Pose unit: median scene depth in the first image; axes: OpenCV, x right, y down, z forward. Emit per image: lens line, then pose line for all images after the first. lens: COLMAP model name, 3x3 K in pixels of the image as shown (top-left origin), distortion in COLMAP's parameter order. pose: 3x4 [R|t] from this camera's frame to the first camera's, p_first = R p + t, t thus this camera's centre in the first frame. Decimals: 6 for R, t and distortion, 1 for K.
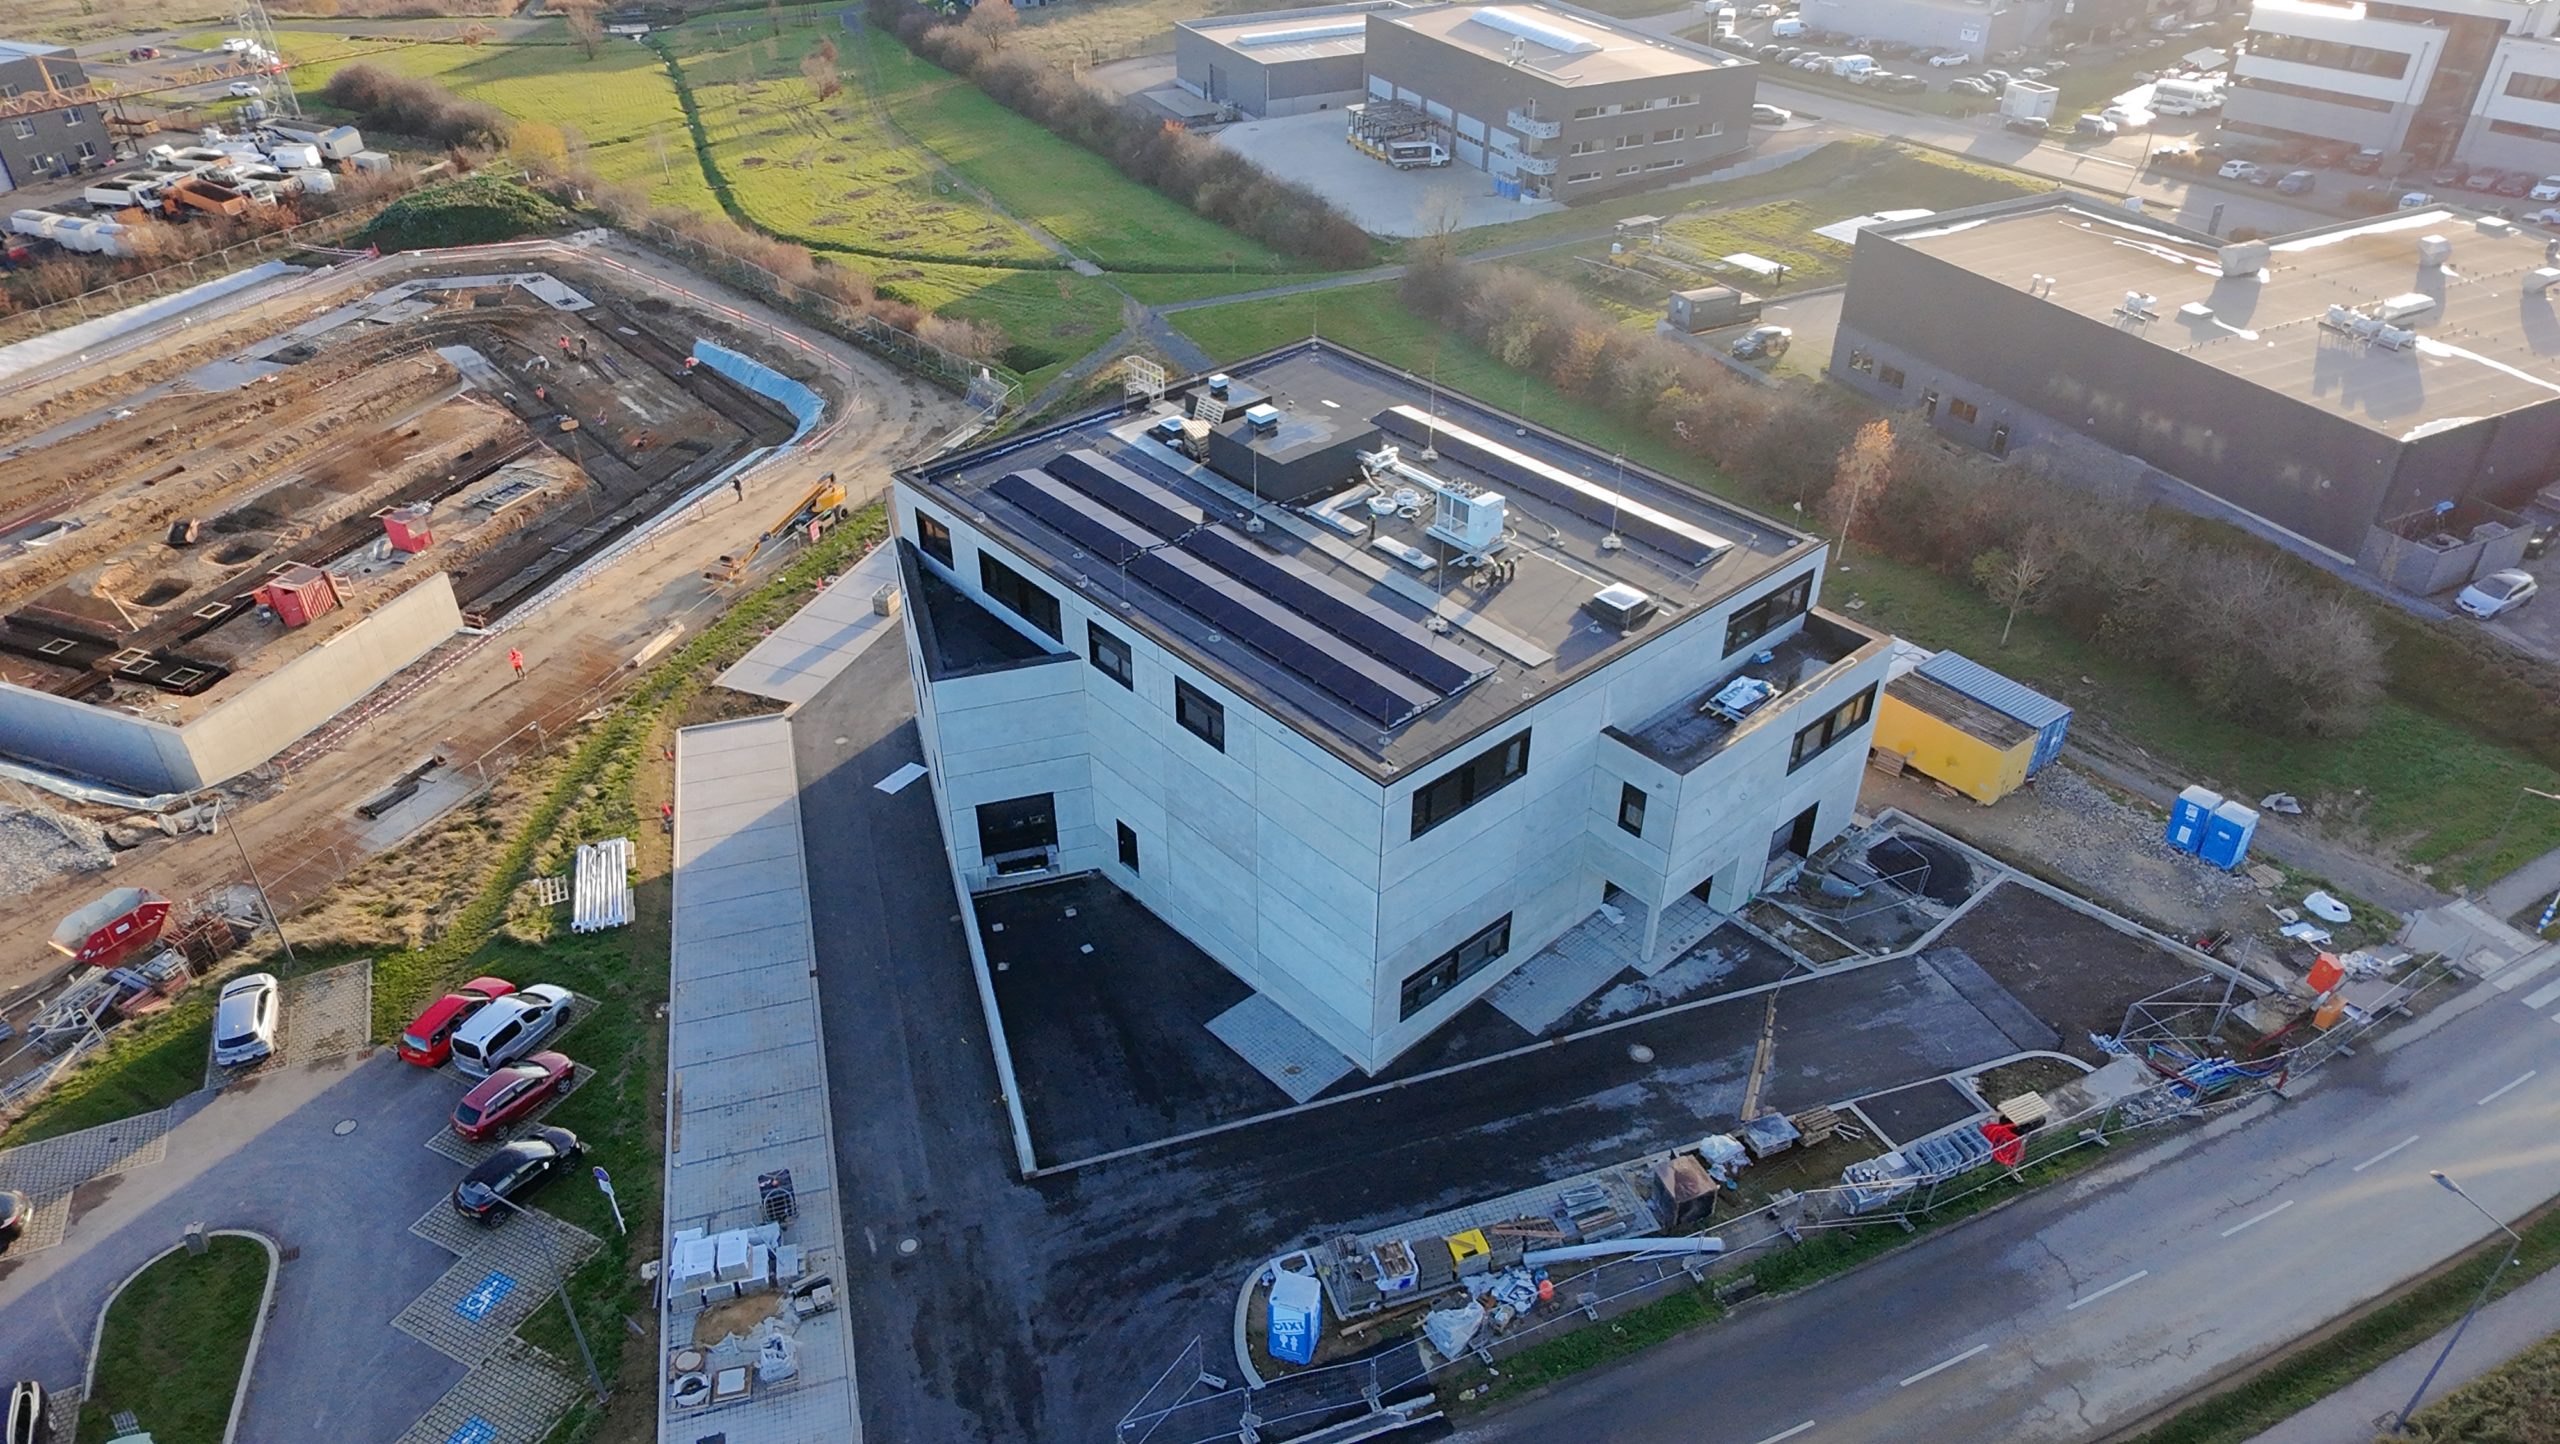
lens RADIAL K [[1629.4, 0, 1277.6], [0, 1629.4, 722.9], [0, 0, 1]] dist [0.005040, -0.006573]
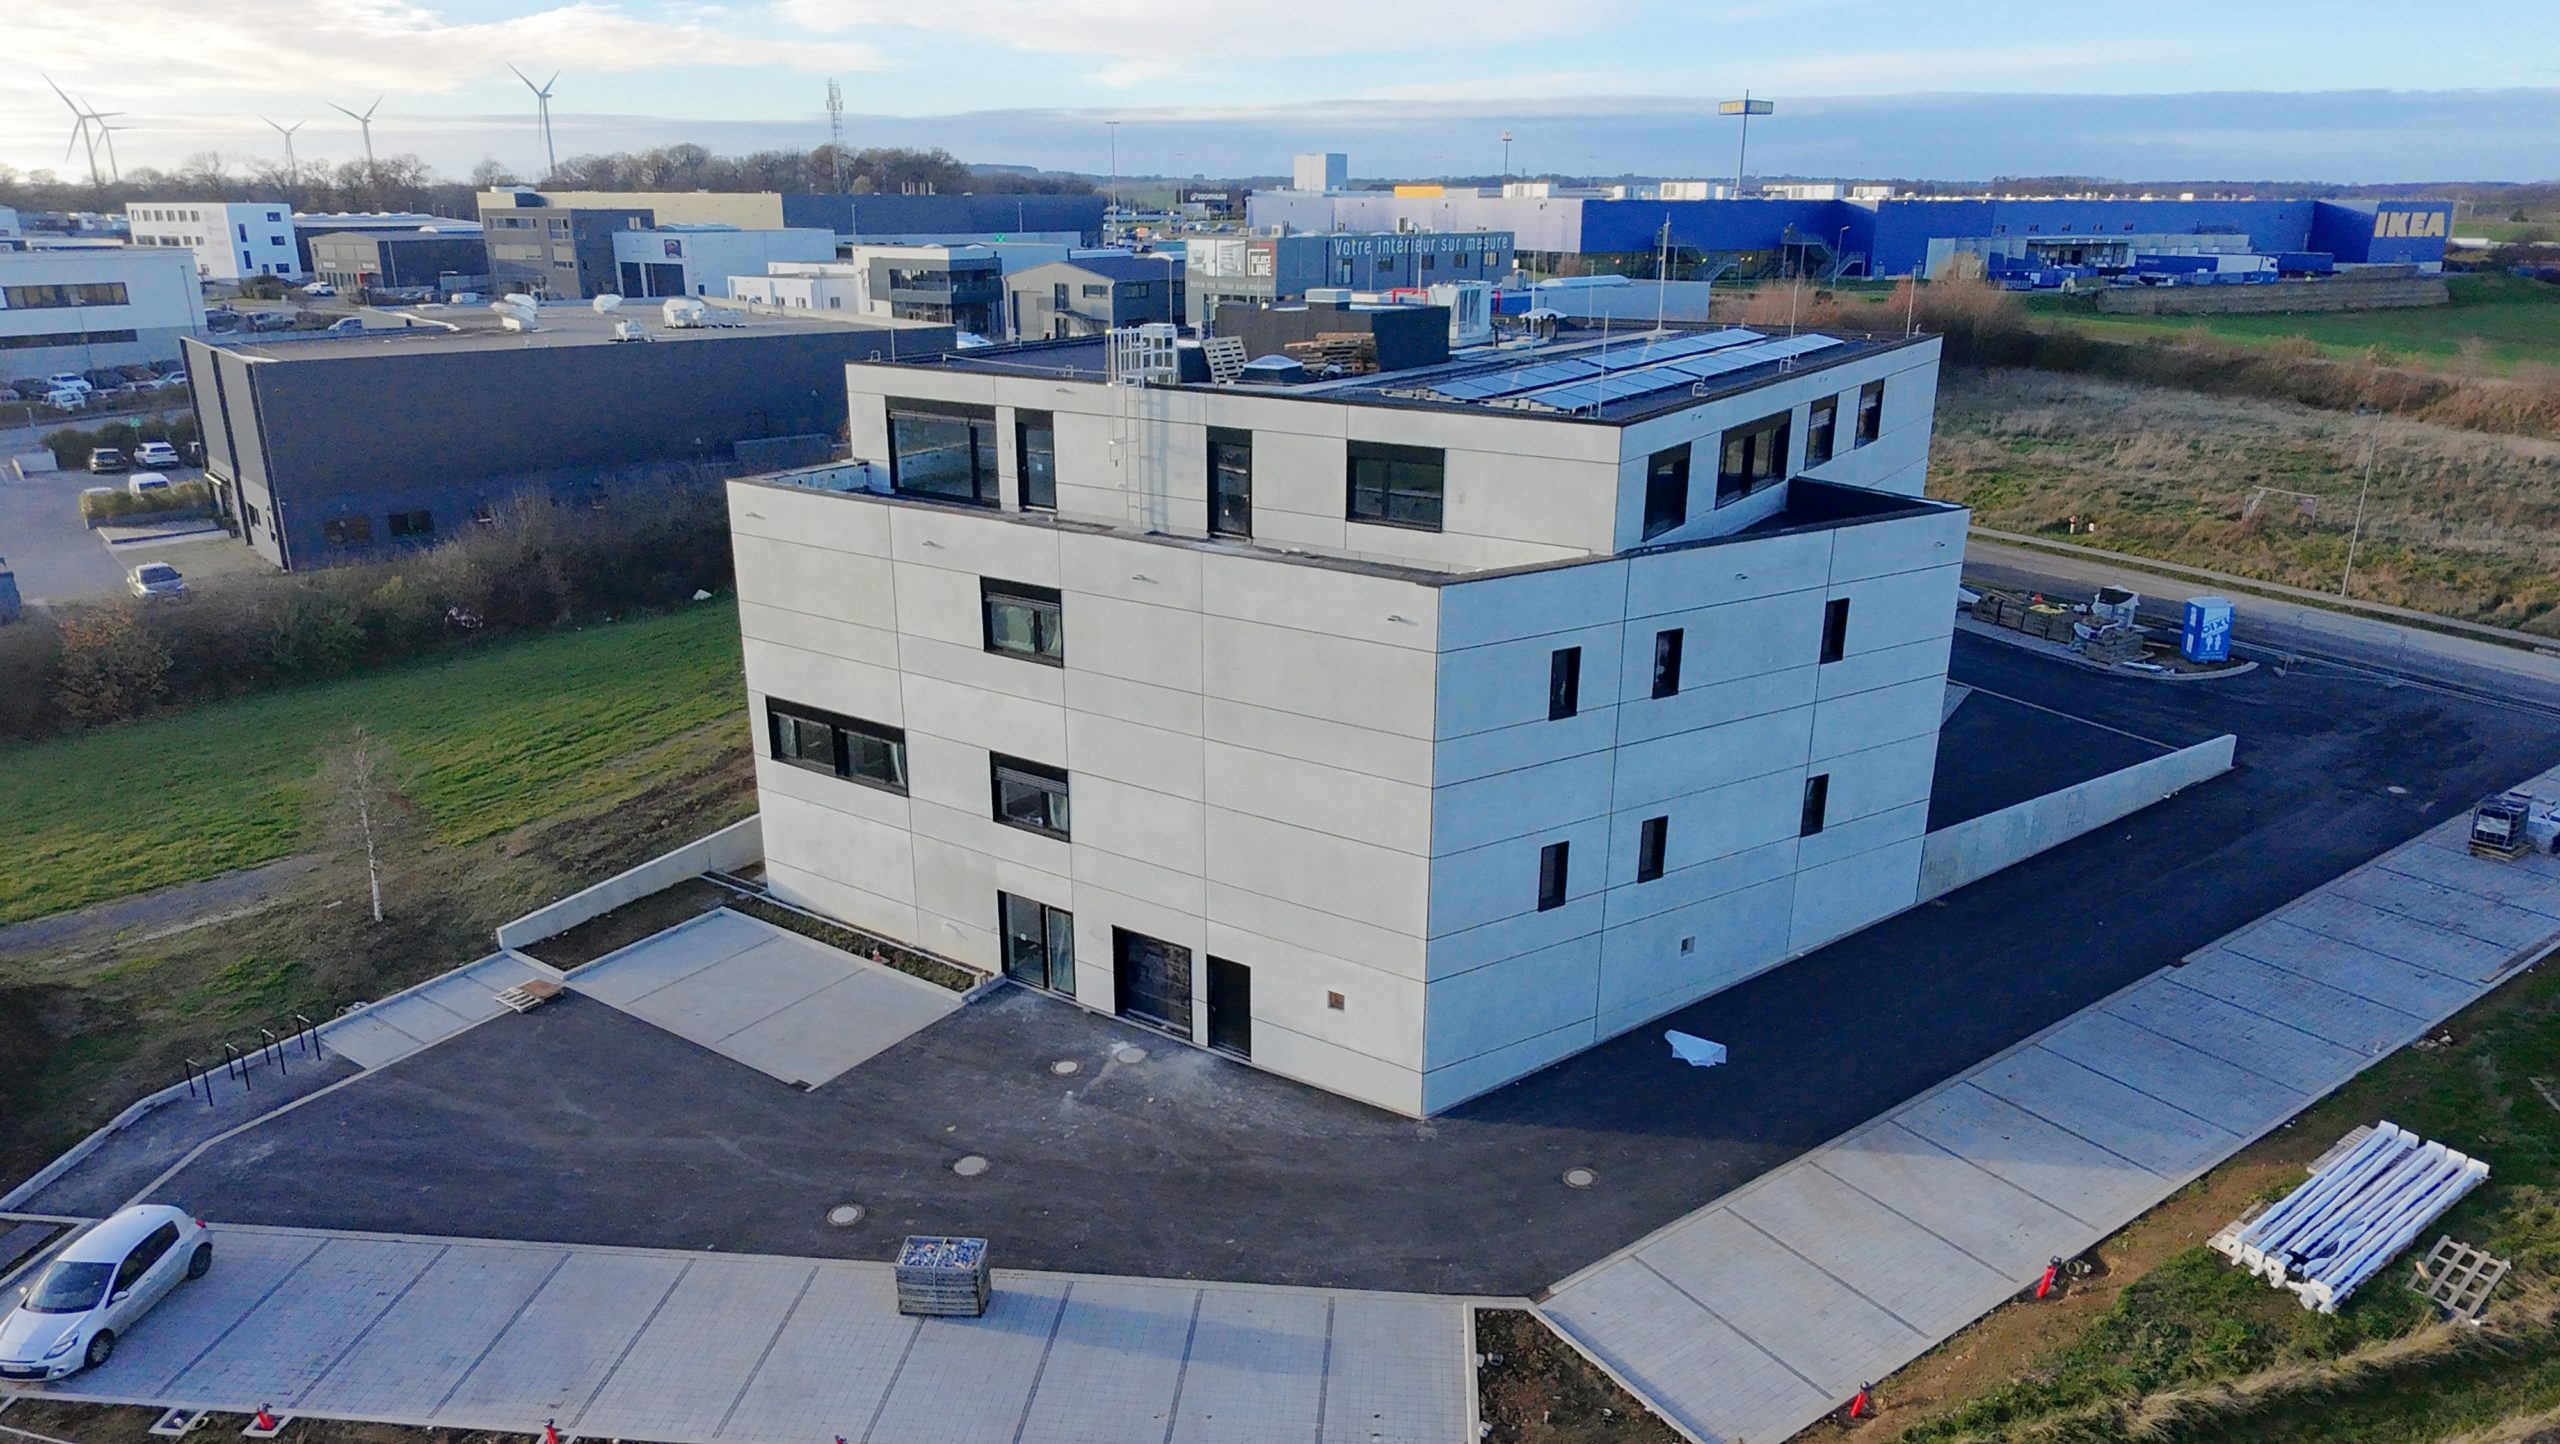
lens RADIAL K [[1629.4, 0, 1277.6], [0, 1629.4, 722.9], [0, 0, 1]] dist [0.005040, -0.006573]
pose [[-0.254988, -0.296618, 0.920325, -0.680964], [0.540286, 0.745642, 0.390011, -0.327118], [-0.801917, 0.596688, -0.029872, 1.113907]]
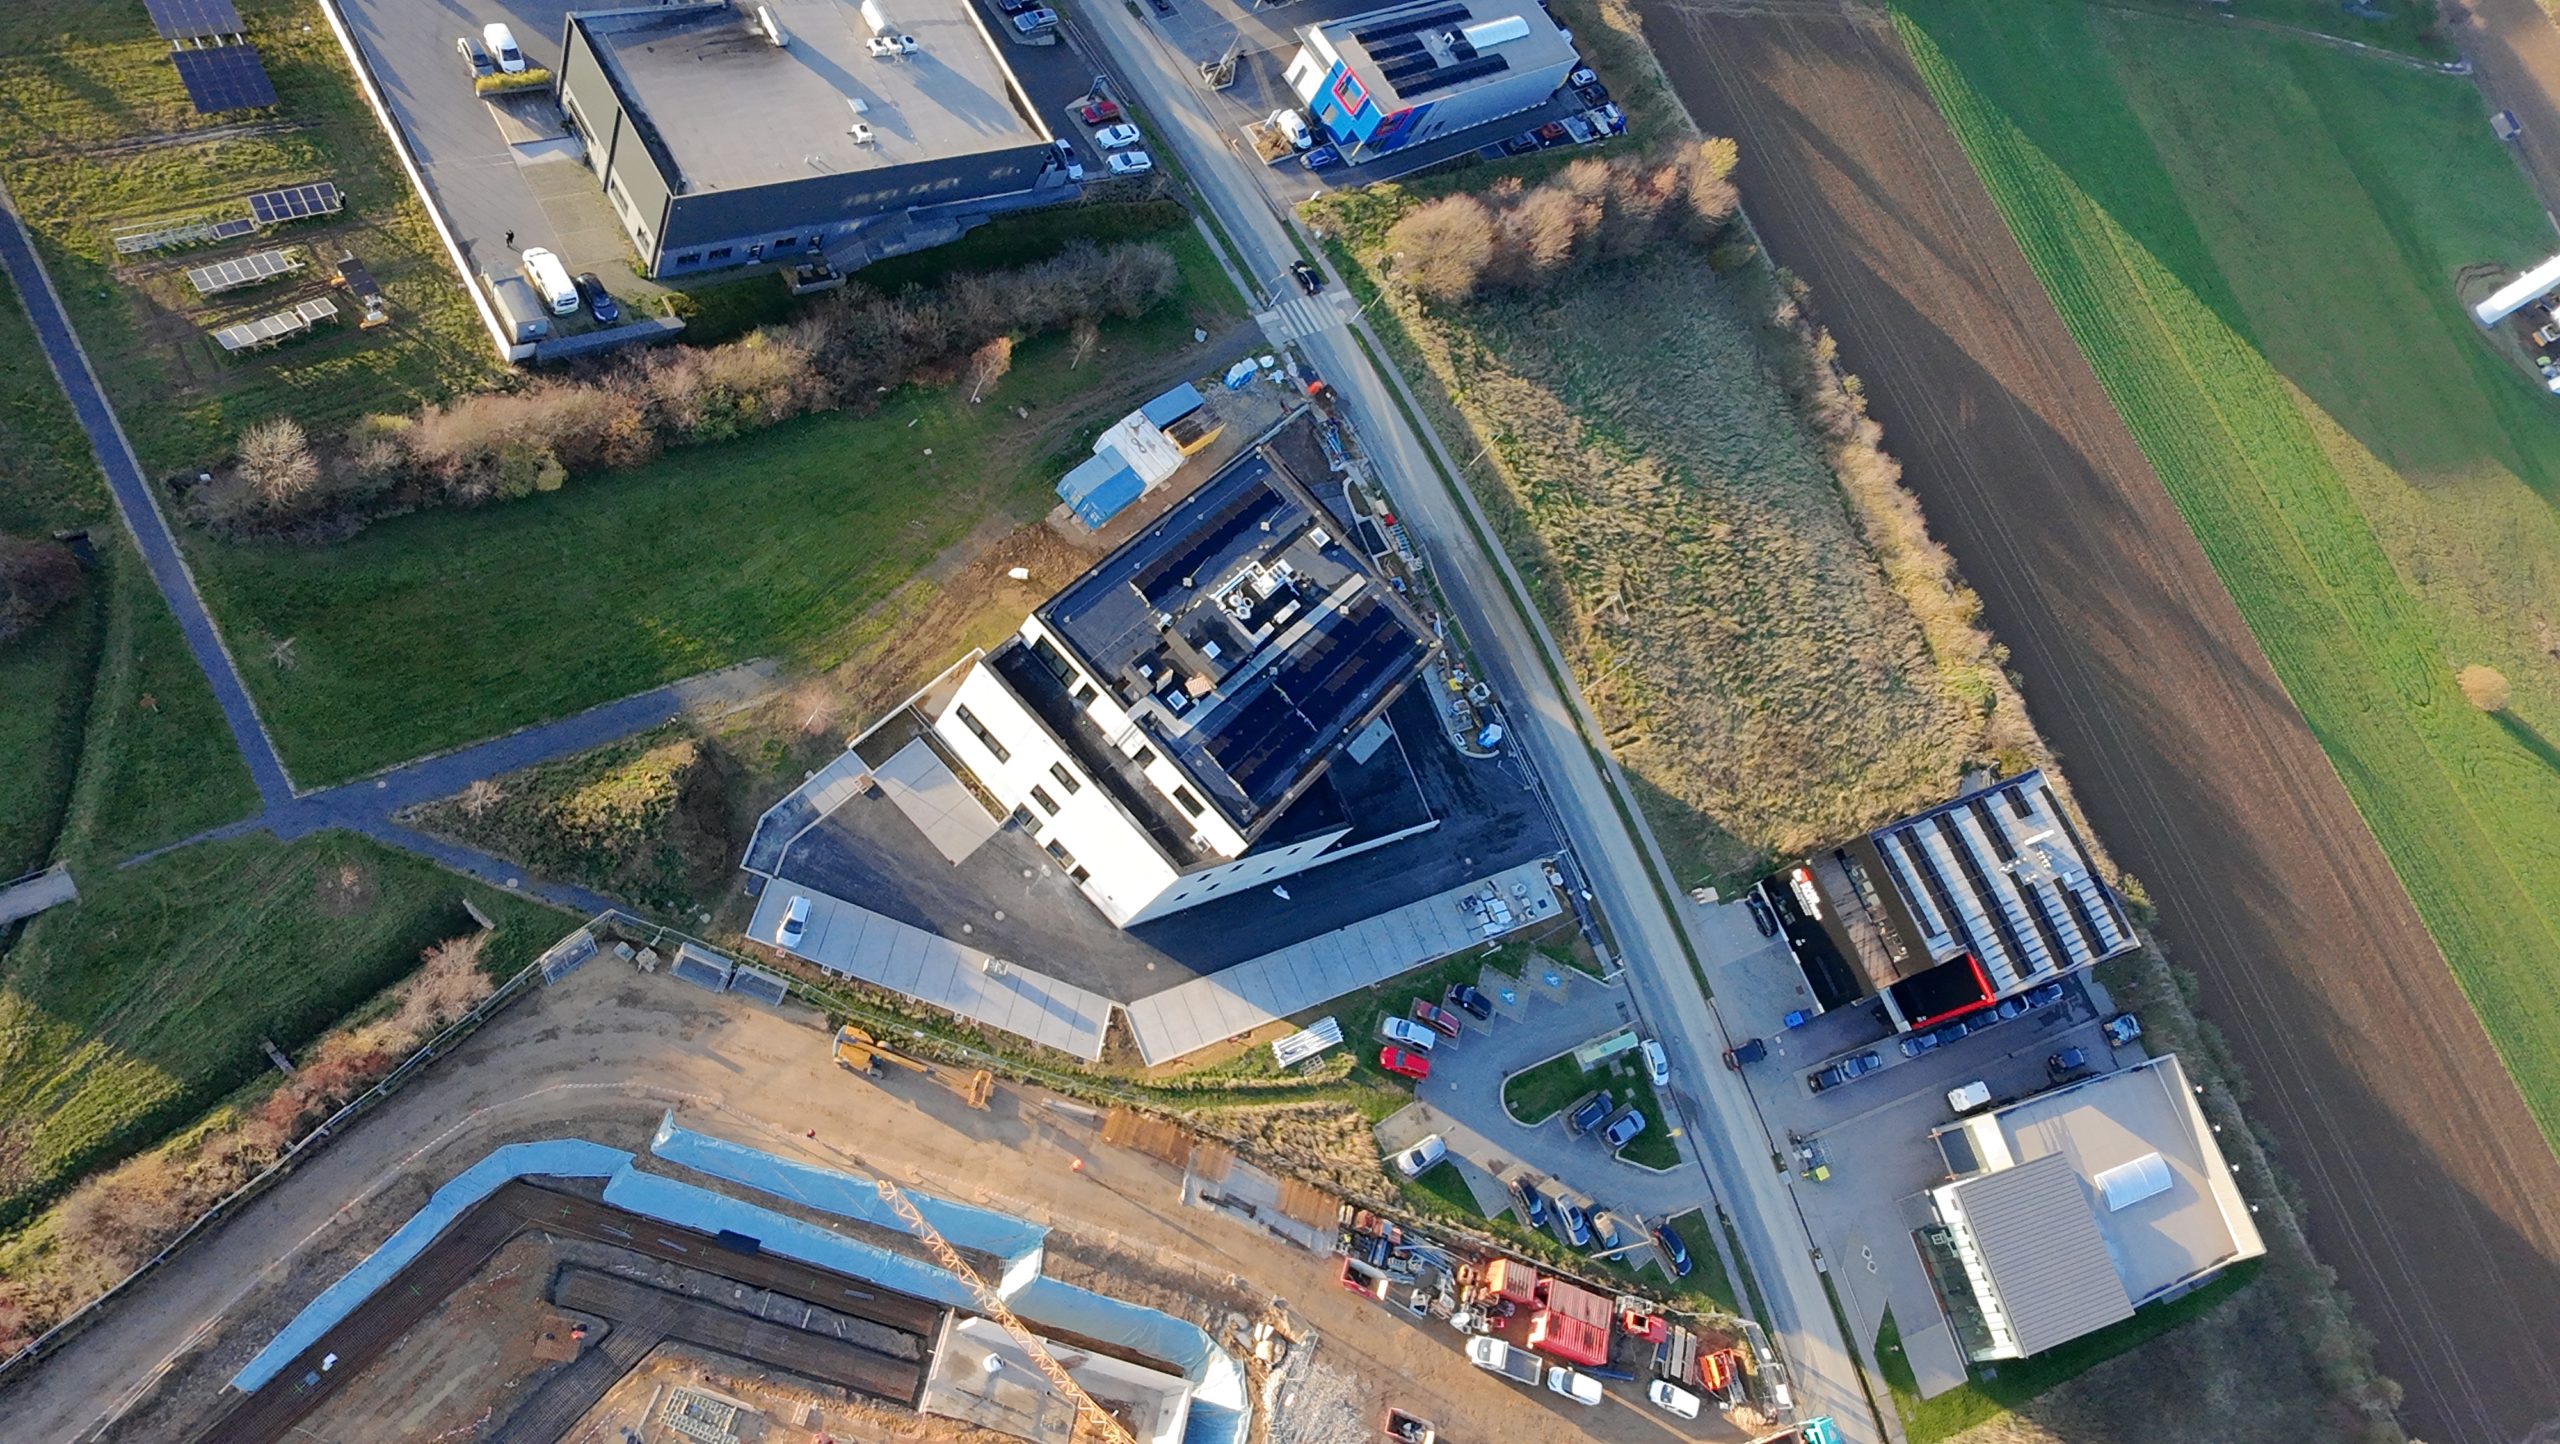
lens RADIAL K [[1629.4, 0, 1277.6], [0, 1629.4, 722.9], [0, 0, 1]] dist [0.005040, -0.006573]
pose [[-0.129090, -0.906708, 0.401518, -0.812184], [0.126830, 0.386484, 0.913534, -1.784180], [-0.983489, 0.168852, 0.065106, 0.796262]]
